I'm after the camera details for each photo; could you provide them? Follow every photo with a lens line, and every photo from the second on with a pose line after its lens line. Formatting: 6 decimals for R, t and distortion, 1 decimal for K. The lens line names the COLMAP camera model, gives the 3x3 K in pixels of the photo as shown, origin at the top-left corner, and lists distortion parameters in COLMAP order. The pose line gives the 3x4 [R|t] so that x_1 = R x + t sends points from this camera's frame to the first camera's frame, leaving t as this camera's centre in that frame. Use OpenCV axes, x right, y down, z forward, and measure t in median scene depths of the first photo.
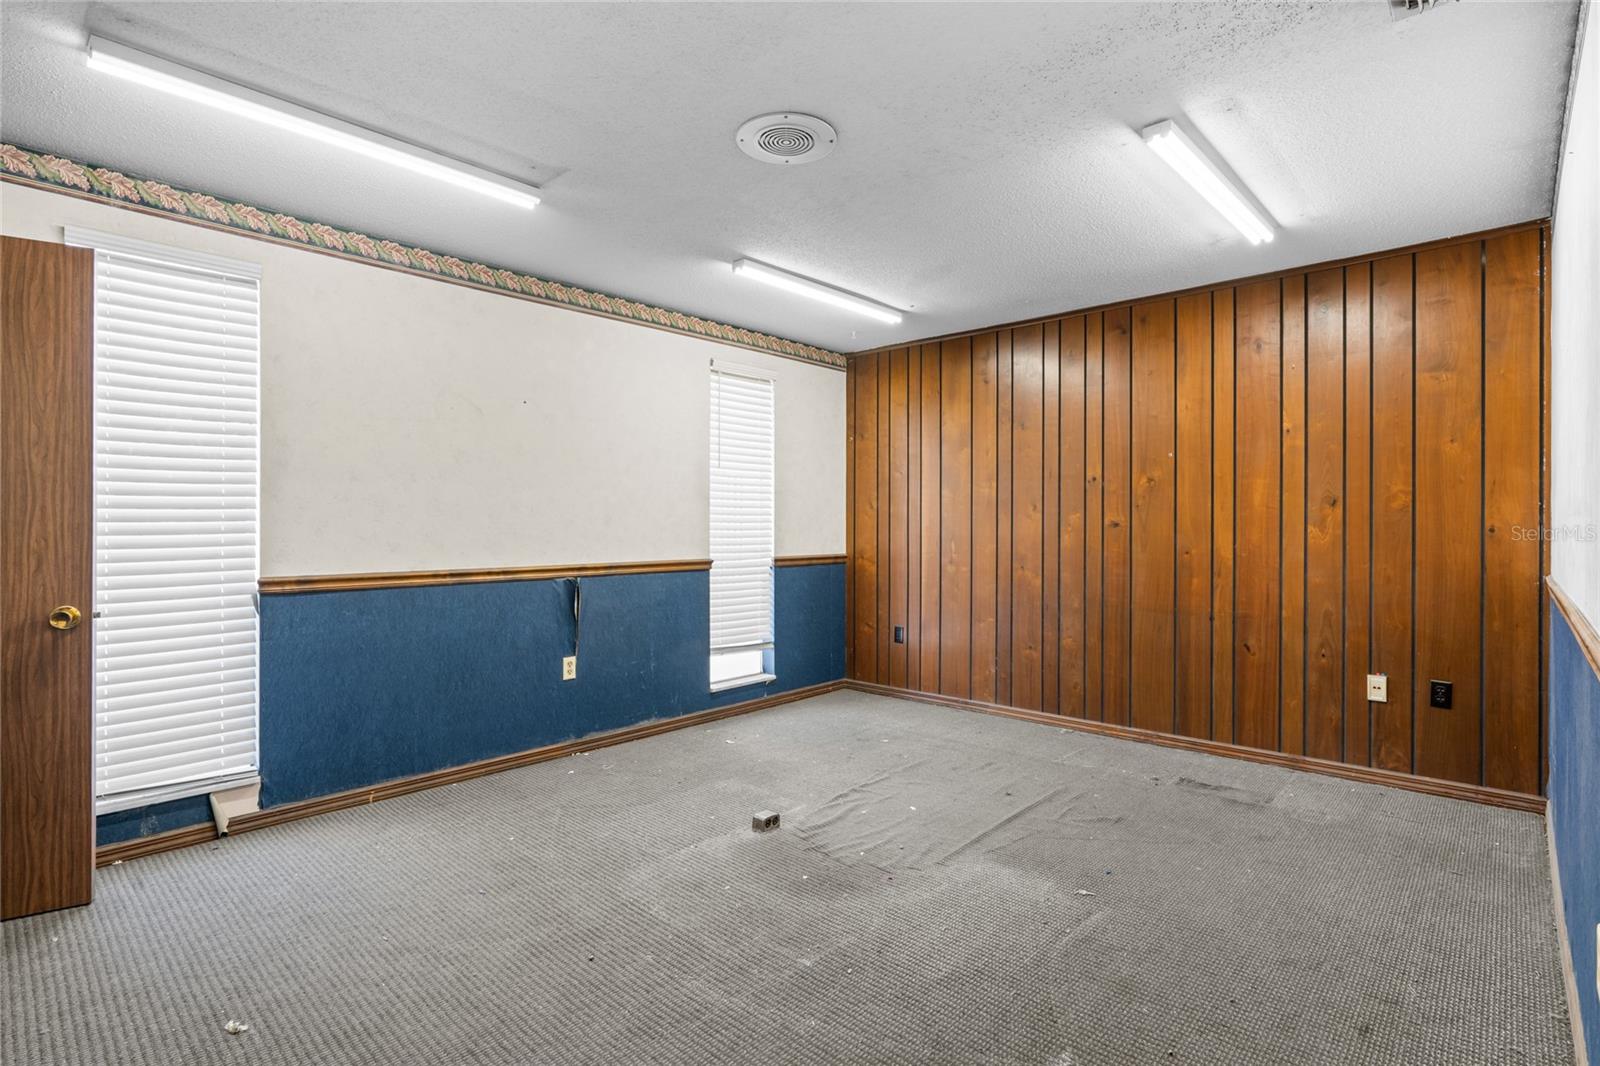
lens RADIAL K [[772.2, 0, 802.4], [0, 772.2, 524.1], [0, 0, 1]] dist [-0.002624, -0.000356]
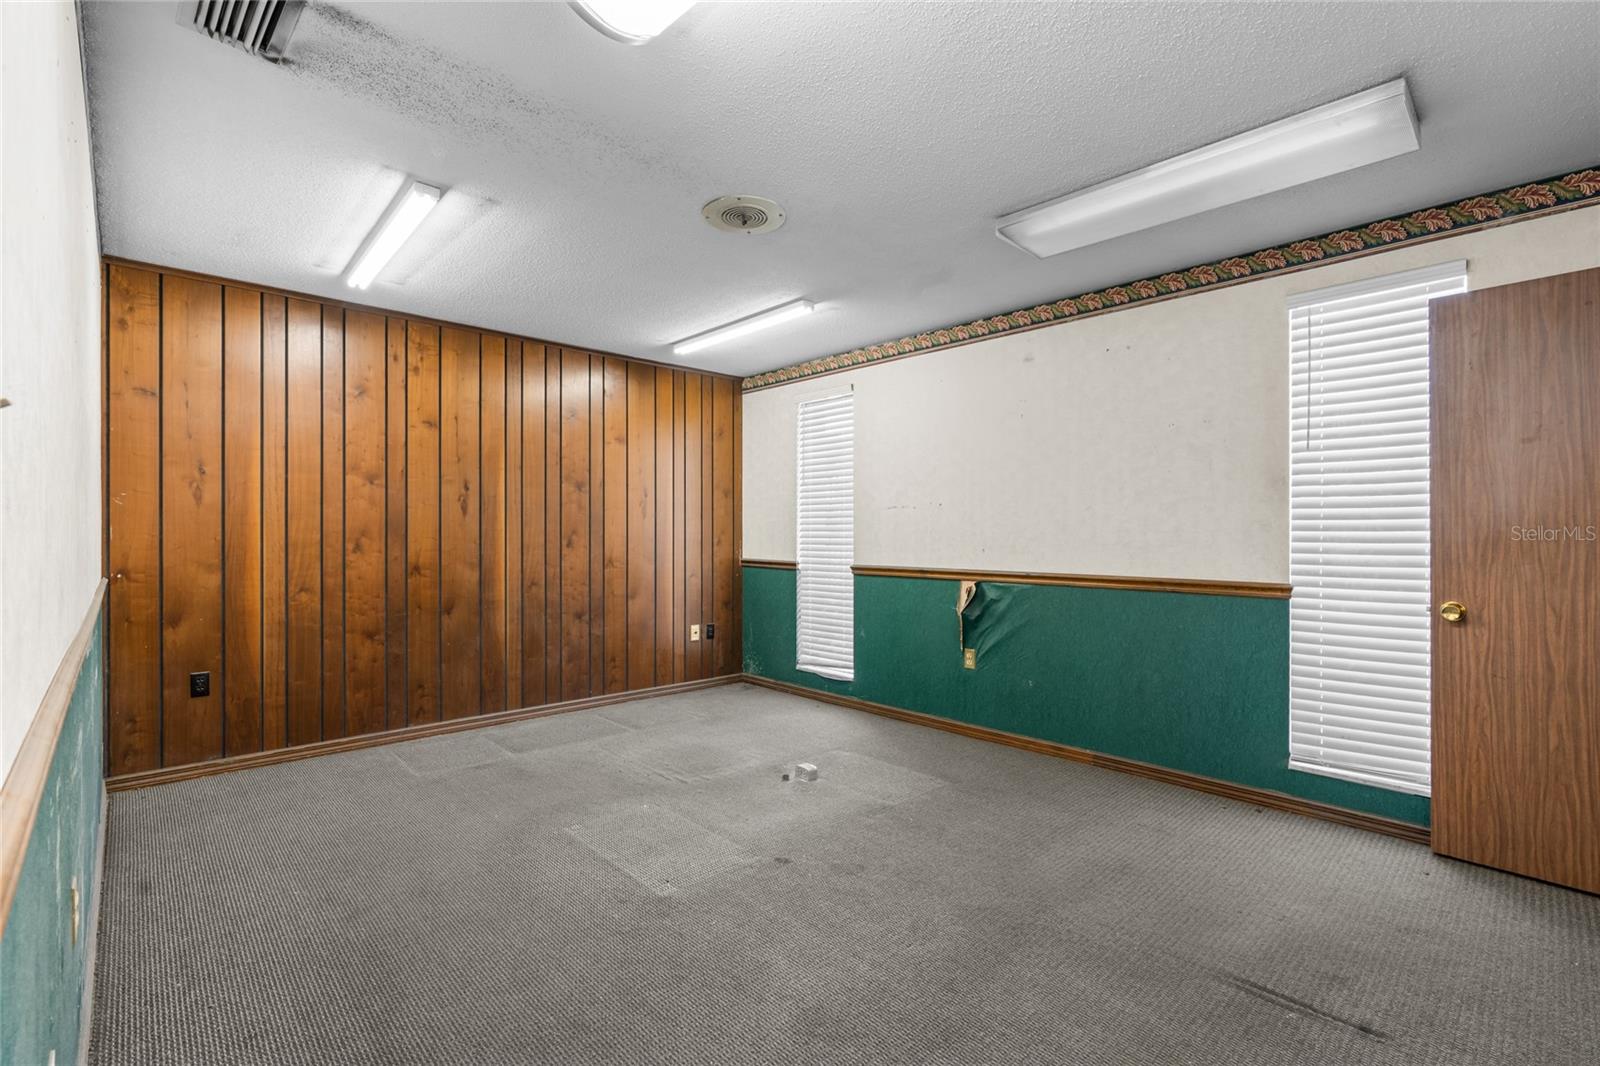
lens RADIAL K [[709.5, 0, 799.8], [0, 709.5, 566.8], [0, 0, 1]] dist [0.001067, 0.000172]
pose [[-0.067947, 0.043200, -0.996753, 0.661001], [-0.001722, 0.999056, 0.043417, 0.002773], [0.997687, 0.004666, -0.067809, 0.709649]]
